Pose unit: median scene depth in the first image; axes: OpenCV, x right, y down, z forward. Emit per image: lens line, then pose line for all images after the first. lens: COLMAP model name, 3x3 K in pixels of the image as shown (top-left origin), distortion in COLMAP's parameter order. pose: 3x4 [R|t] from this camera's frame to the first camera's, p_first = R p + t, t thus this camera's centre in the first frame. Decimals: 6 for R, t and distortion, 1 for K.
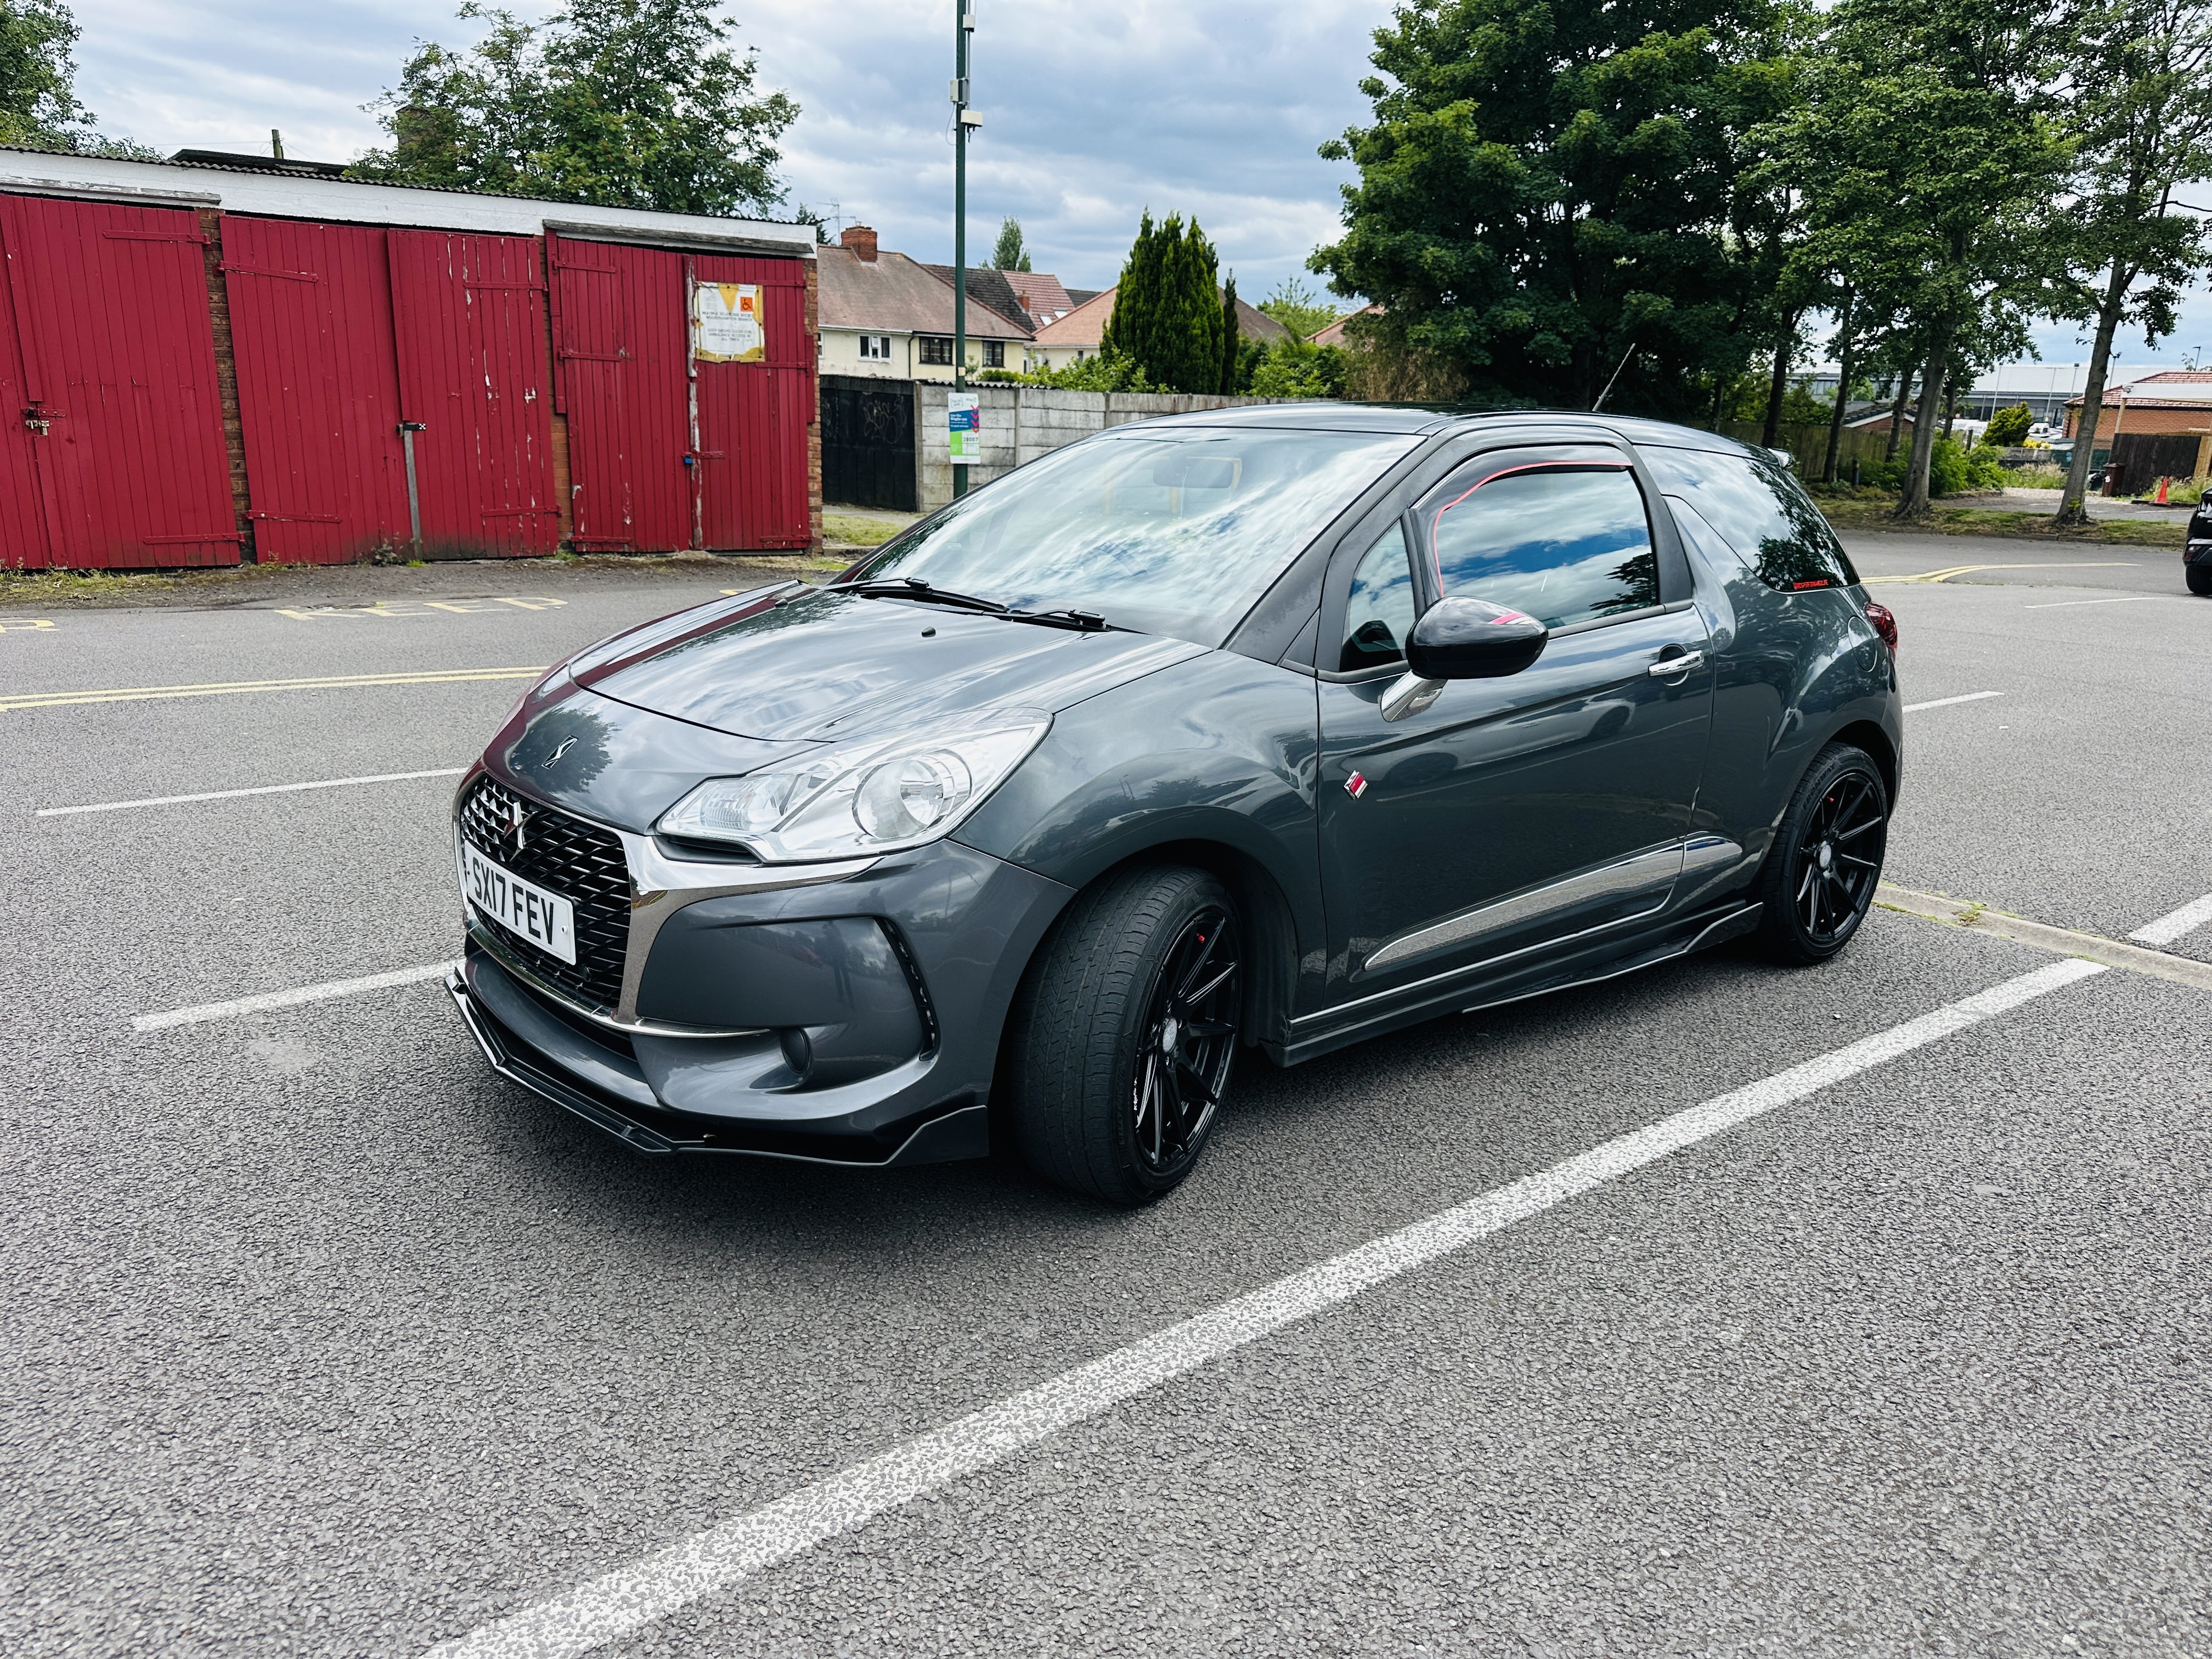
lens RADIAL K [[1583.3, 0, 1087.8], [0, 1583.3, 822.8], [0, 0, 1]] dist [0.062870, -0.086094]
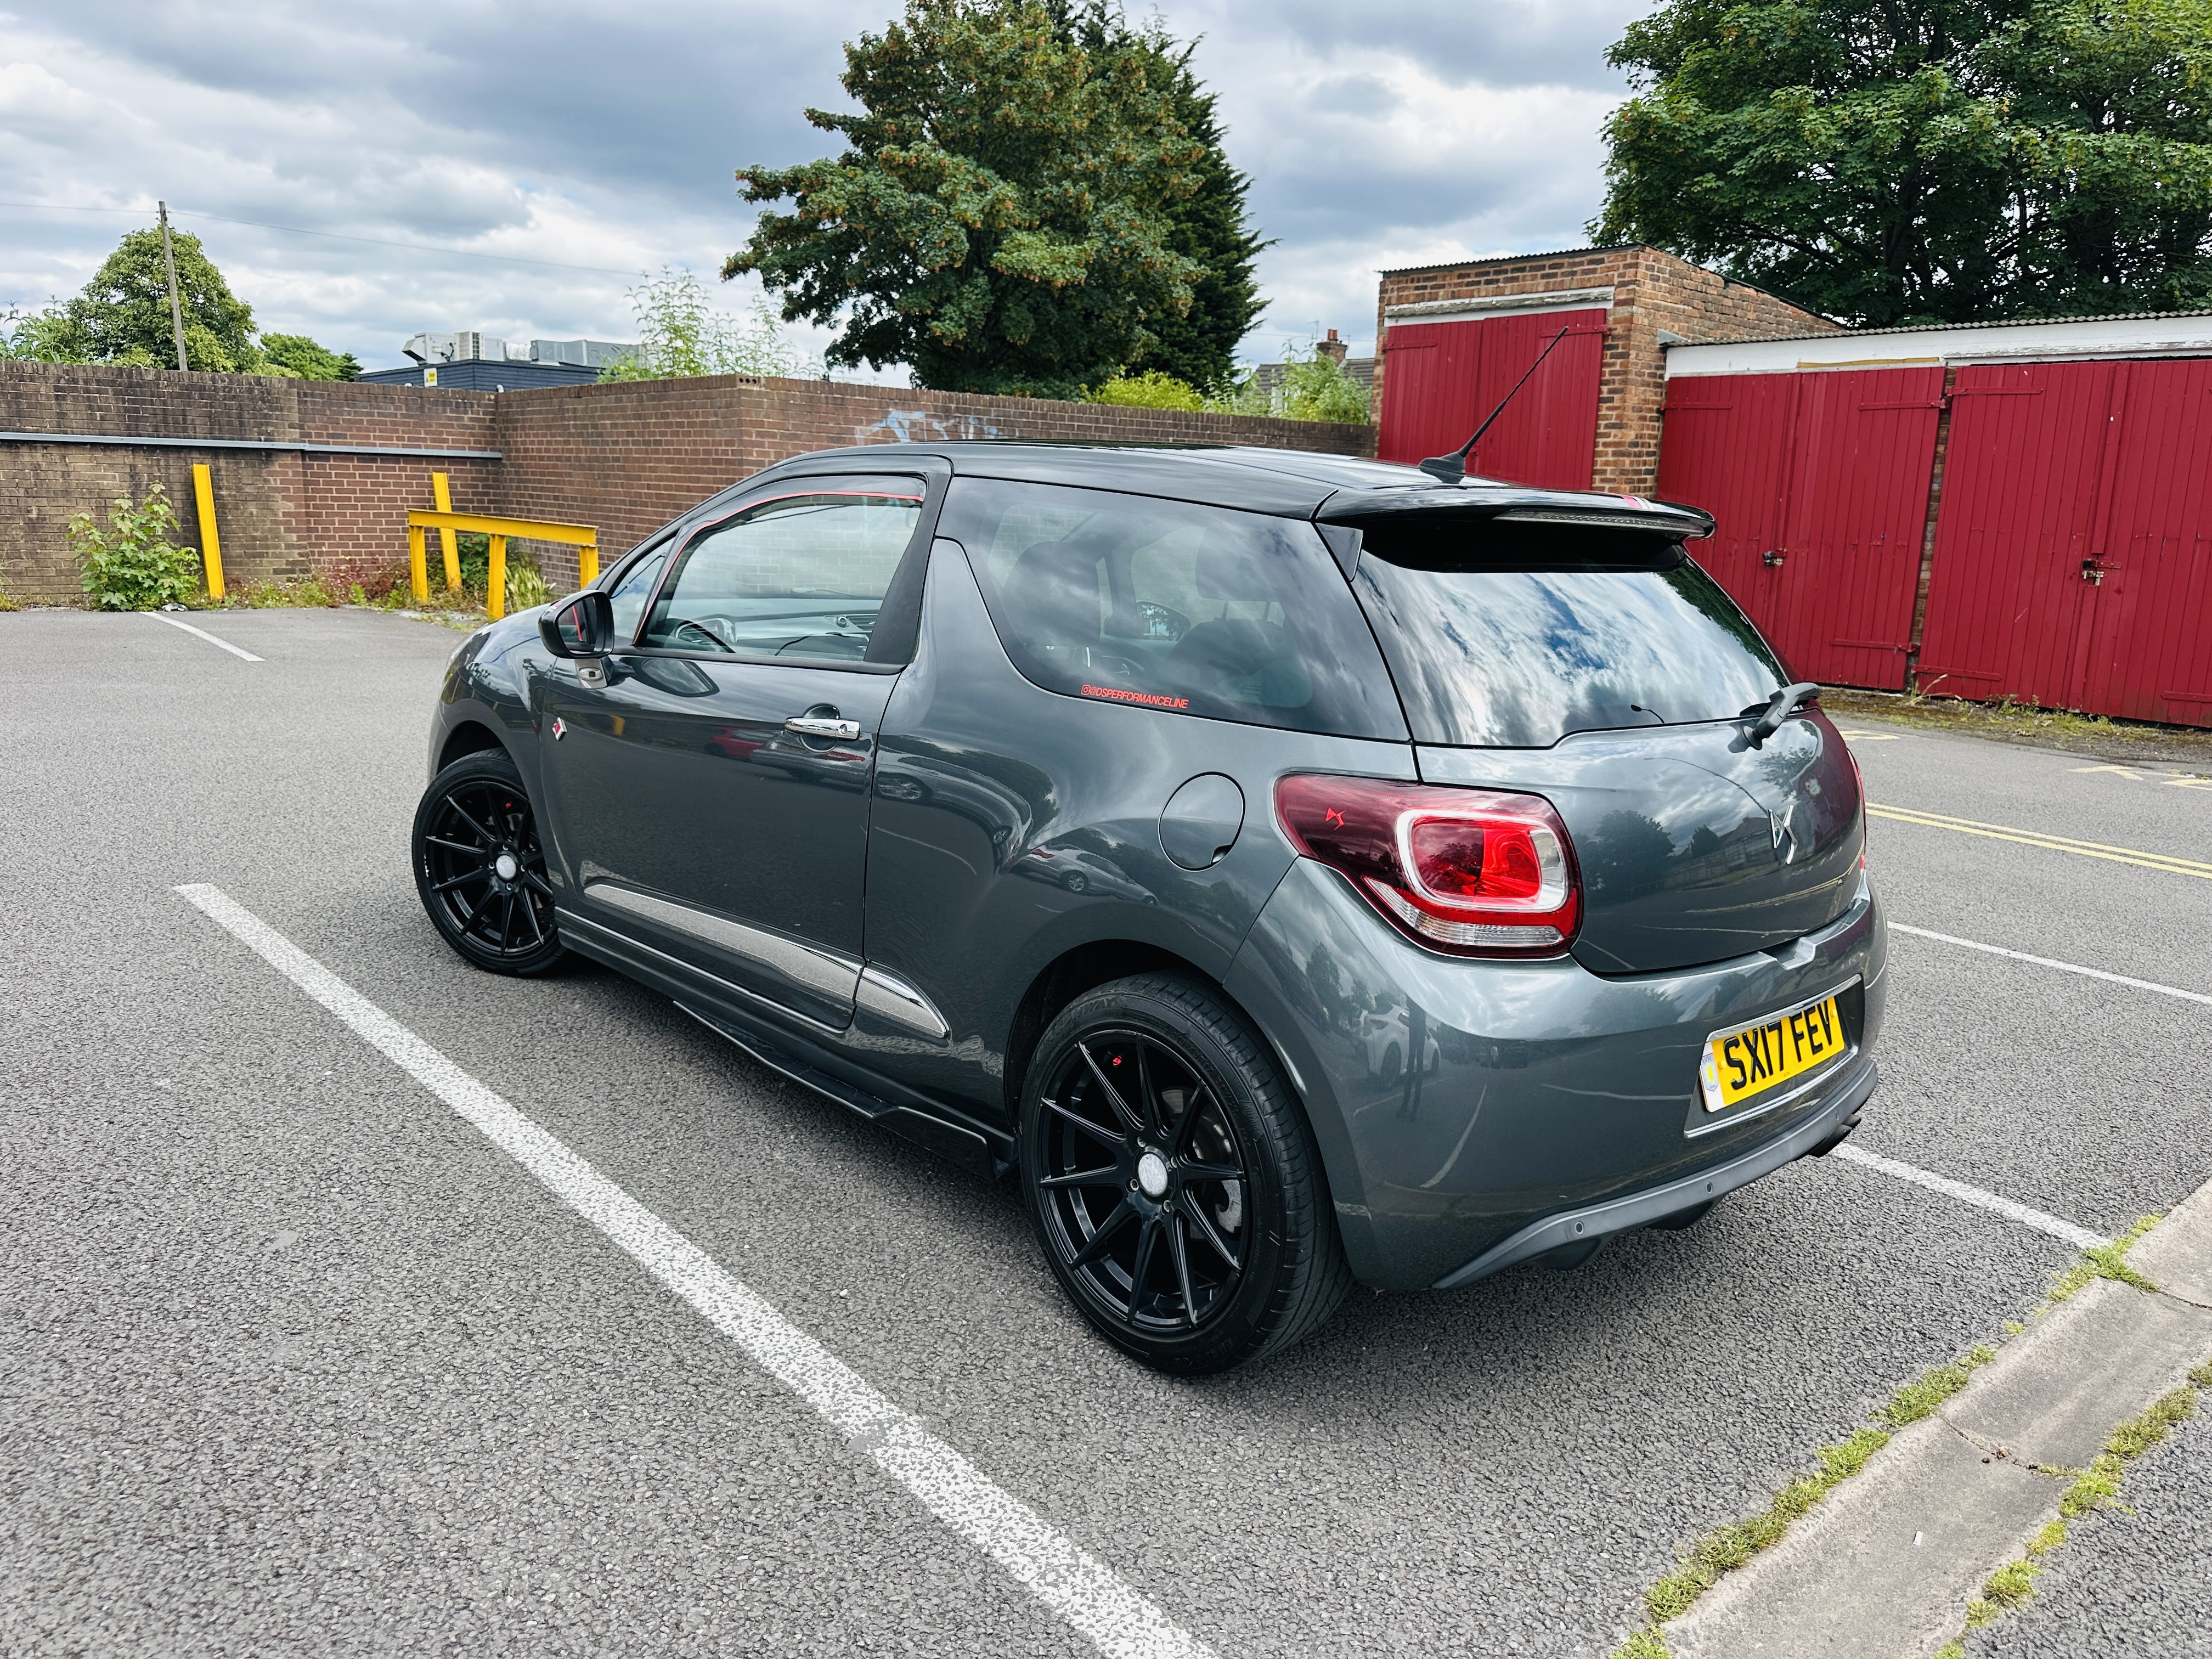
lens RADIAL K [[1600.1, 0, 1106.0], [0, 1600.1, 829.5], [0, 0, 1]] dist [0.004246, -0.052349]
pose [[0.060445, 0.166304, -0.984220, 0.266376], [-0.278820, 0.949587, 0.143329, -0.045320], [0.958439, 0.265757, 0.103767, 0.240023]]
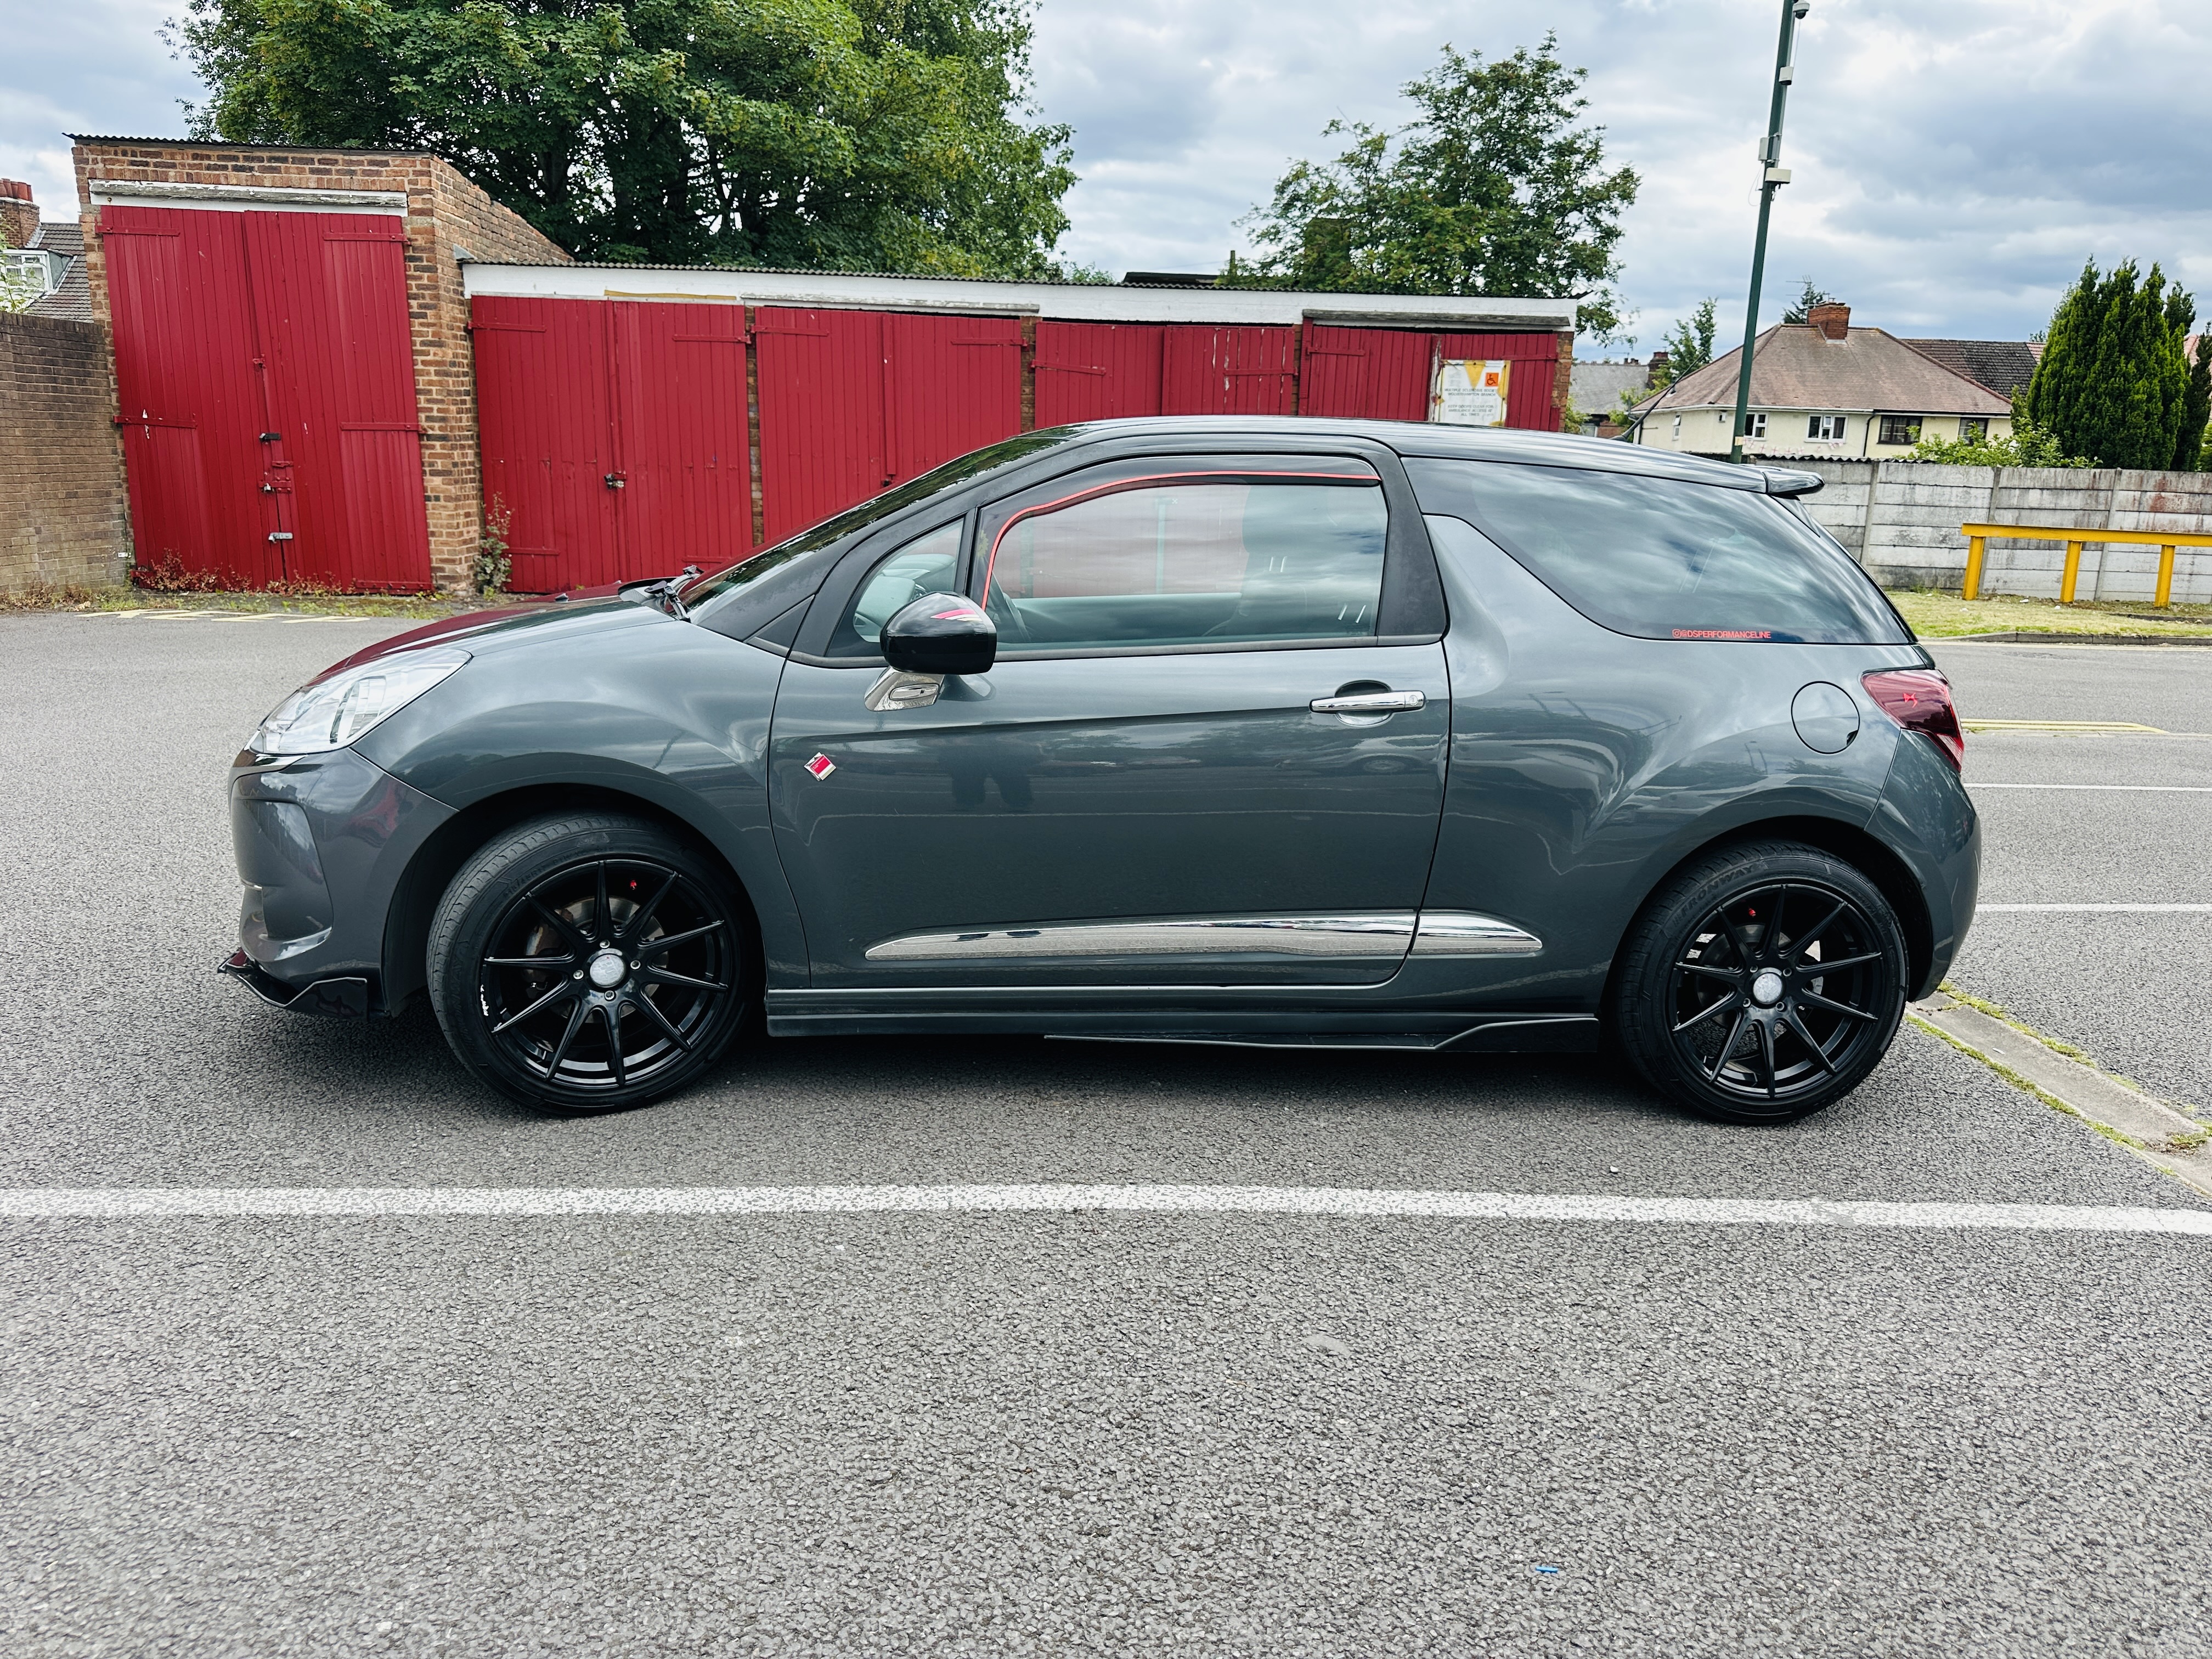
lens RADIAL K [[1583.3, 0, 1087.8], [0, 1583.3, 822.8], [0, 0, 1]] dist [0.062870, -0.086094]
pose [[0.829365, 0.117726, -0.546163, 0.162152], [-0.146808, 0.989117, -0.009727, -0.000770], [0.539075, 0.088248, 0.837622, 0.044091]]
